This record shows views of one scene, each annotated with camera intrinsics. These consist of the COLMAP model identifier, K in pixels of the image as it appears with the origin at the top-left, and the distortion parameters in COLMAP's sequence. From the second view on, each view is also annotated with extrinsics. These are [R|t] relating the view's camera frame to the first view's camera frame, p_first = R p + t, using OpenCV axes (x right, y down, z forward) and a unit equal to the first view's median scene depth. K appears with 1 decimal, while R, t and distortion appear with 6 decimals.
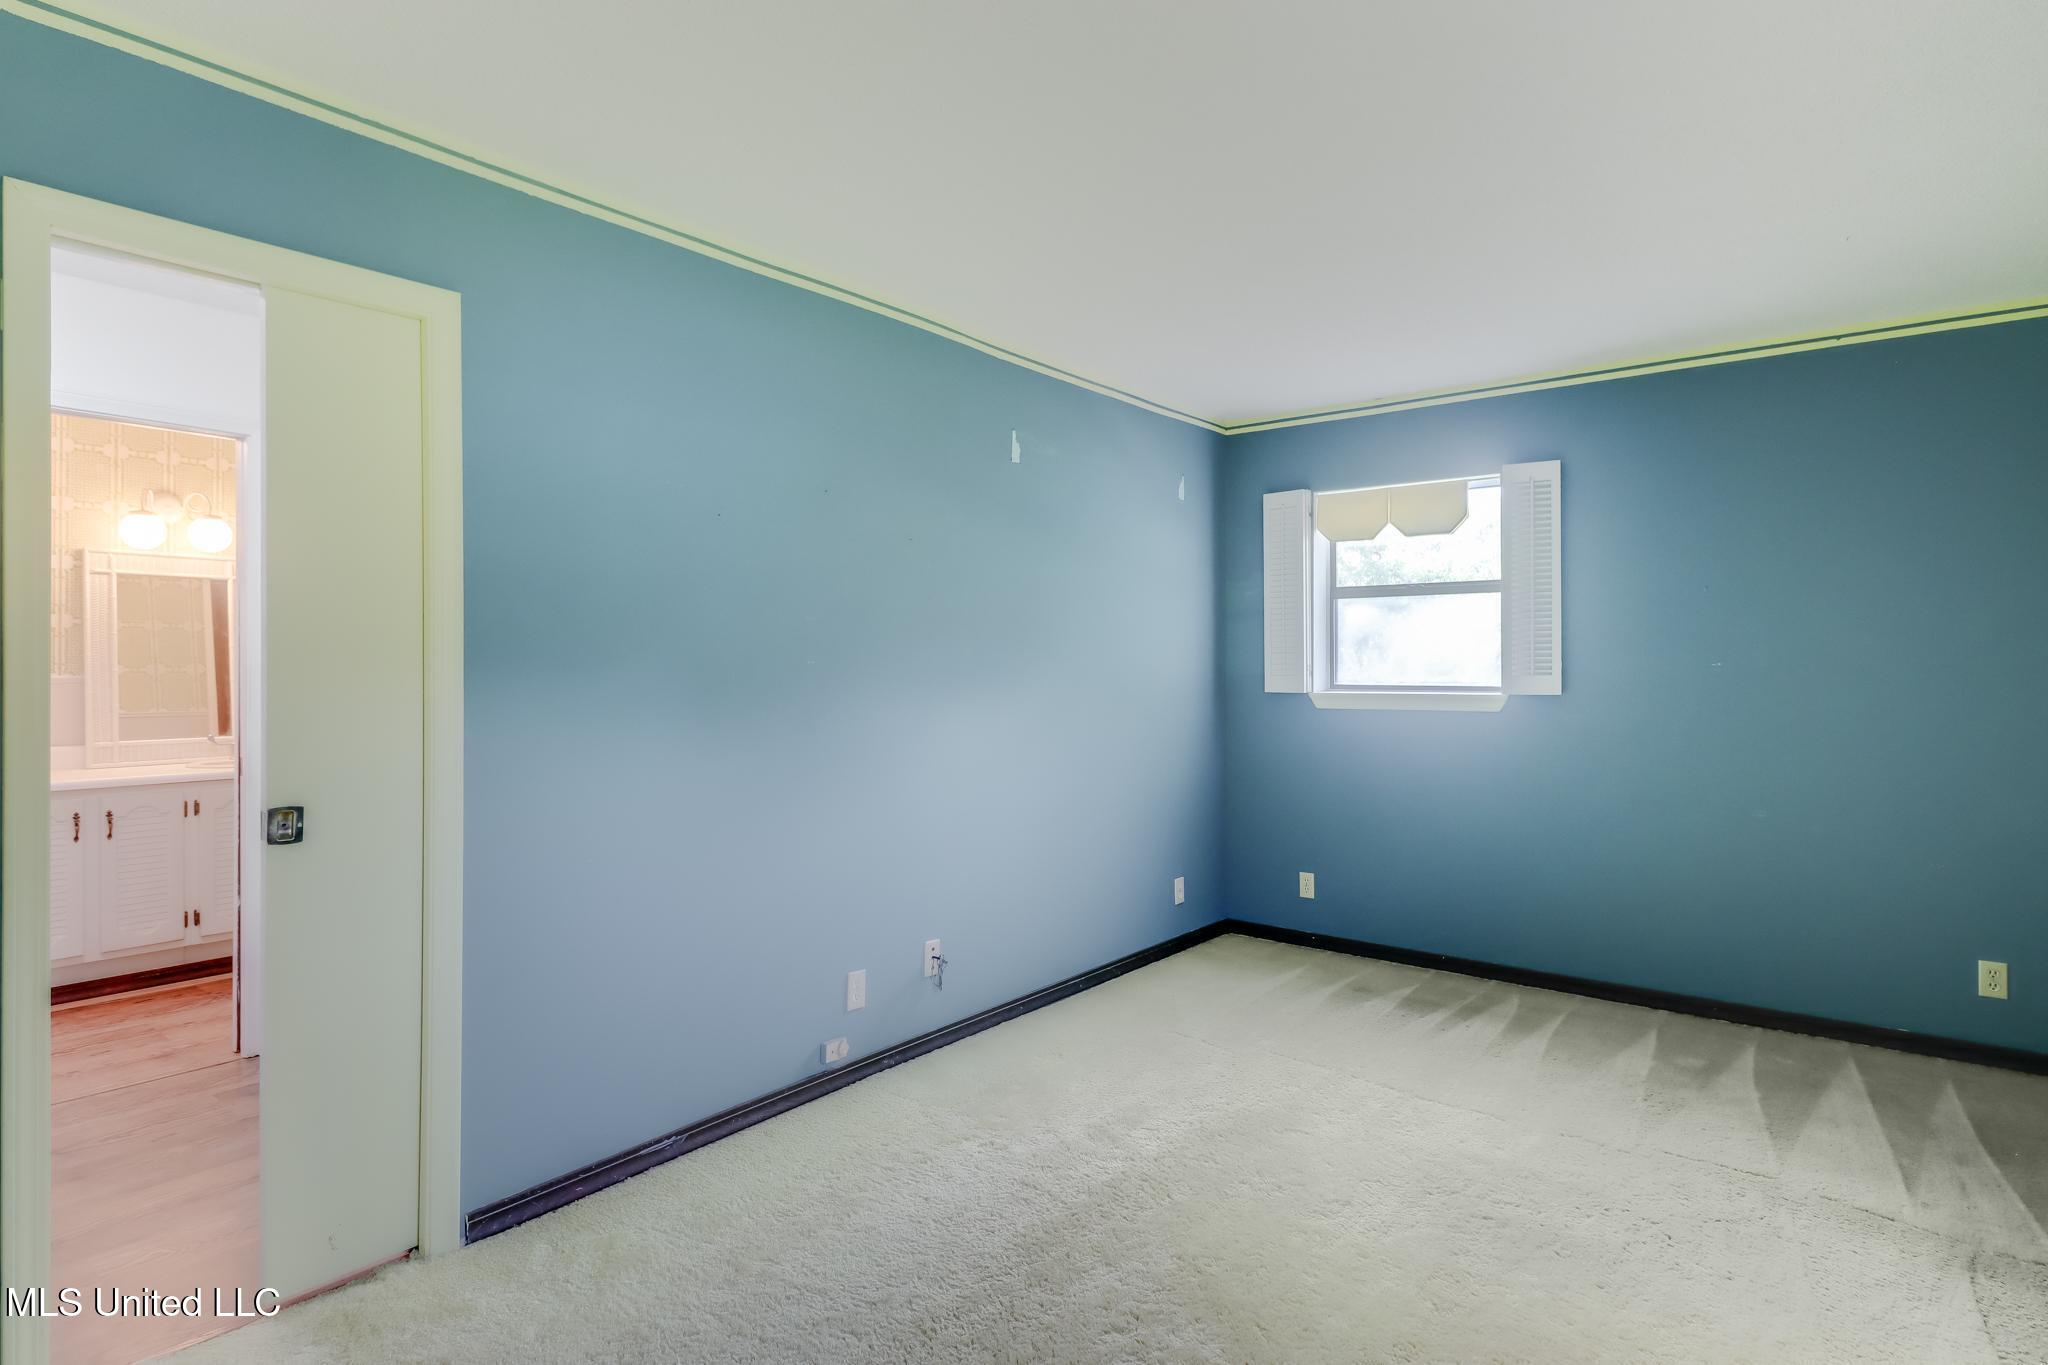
lens RADIAL K [[1025.5, 0, 1037.6], [0, 1025.5, 663.4], [0, 0, 1]] dist [0.002538, -0.010558]
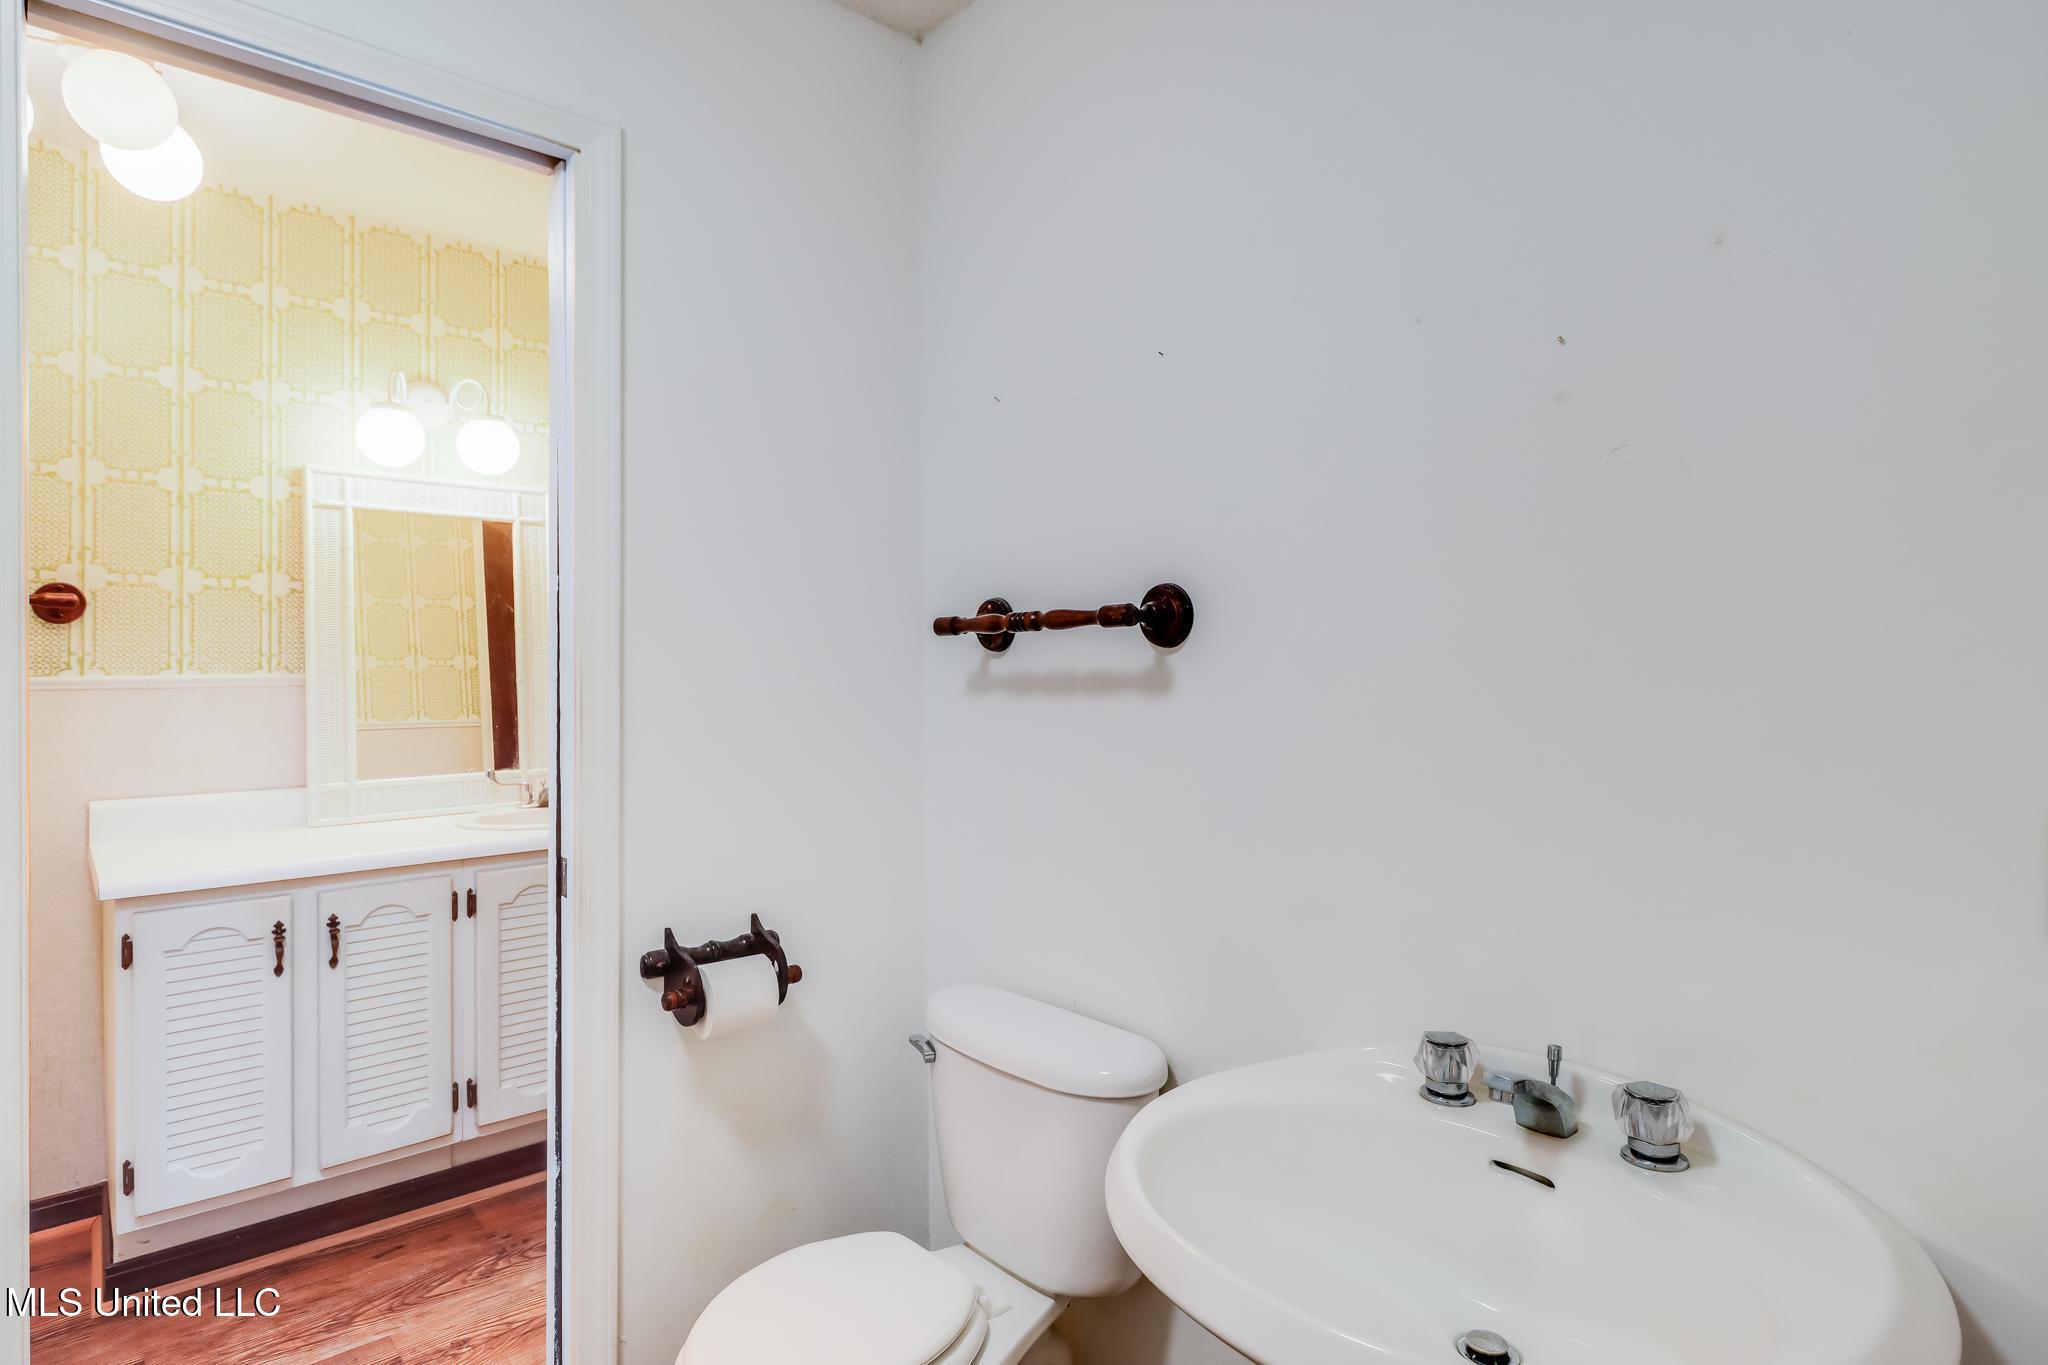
lens RADIAL K [[1028.9, 0, 1020.1], [0, 1028.9, 676.3], [0, 0, 1]] dist [0.016874, -0.020633]
pose [[0.981606, 0.009985, -0.190655, -0.283355], [-0.006727, 0.999820, 0.017728, -0.000301], [0.190798, -0.016119, 0.981497, 0.338718]]
